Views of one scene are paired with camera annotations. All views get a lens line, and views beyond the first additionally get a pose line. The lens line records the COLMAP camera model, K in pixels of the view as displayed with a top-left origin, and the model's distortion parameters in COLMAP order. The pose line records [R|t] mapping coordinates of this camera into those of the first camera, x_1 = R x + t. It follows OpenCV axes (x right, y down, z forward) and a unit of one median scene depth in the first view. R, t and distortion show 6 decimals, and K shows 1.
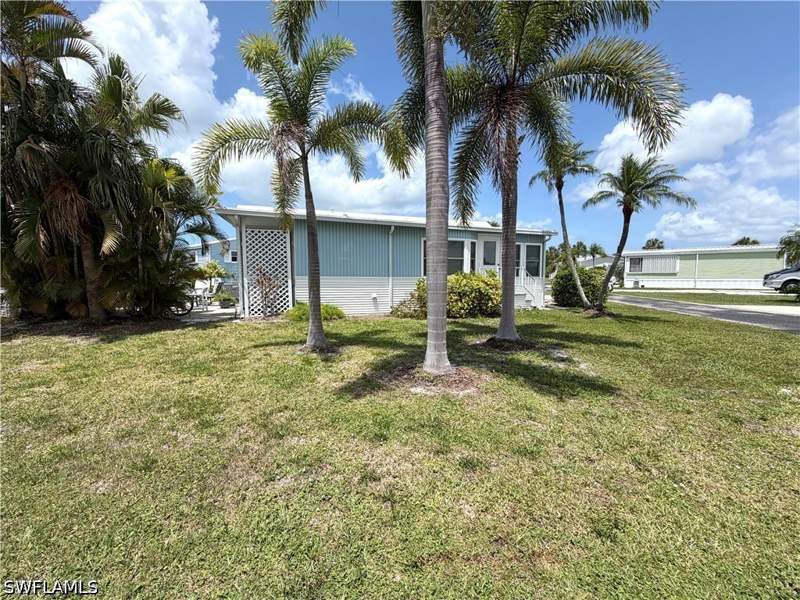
lens RADIAL K [[318.7, 0, 400.8], [0, 318.7, 297.9], [0, 0, 1]] dist [-0.003240, 0.000064]
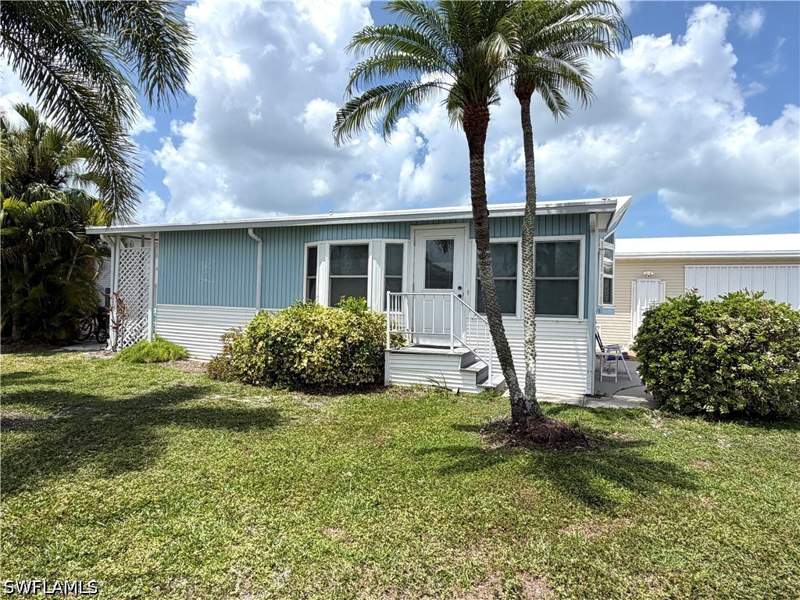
lens RADIAL K [[493.5, 0, 401.3], [0, 493.5, 299.1], [0, 0, 1]] dist [-0.000453, 0.000041]
pose [[0.732105, 0.006252, -0.681163, 0.735874], [-0.069291, 0.995455, -0.065337, -0.035631], [0.677658, 0.095032, 0.729211, 0.420778]]
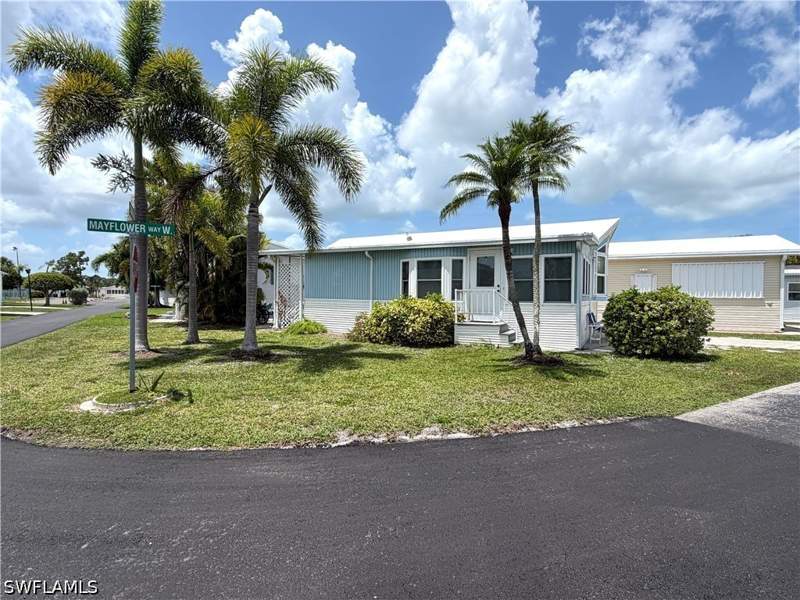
lens RADIAL K [[421.4, 0, 401.8], [0, 421.4, 300.8], [0, 0, 1]] dist [-0.006215, -0.000675]
pose [[0.653424, 0.011282, -0.756908, 0.920517], [-0.059140, 0.997594, -0.036185, -0.019093], [0.754679, 0.068407, 0.652519, 0.171569]]
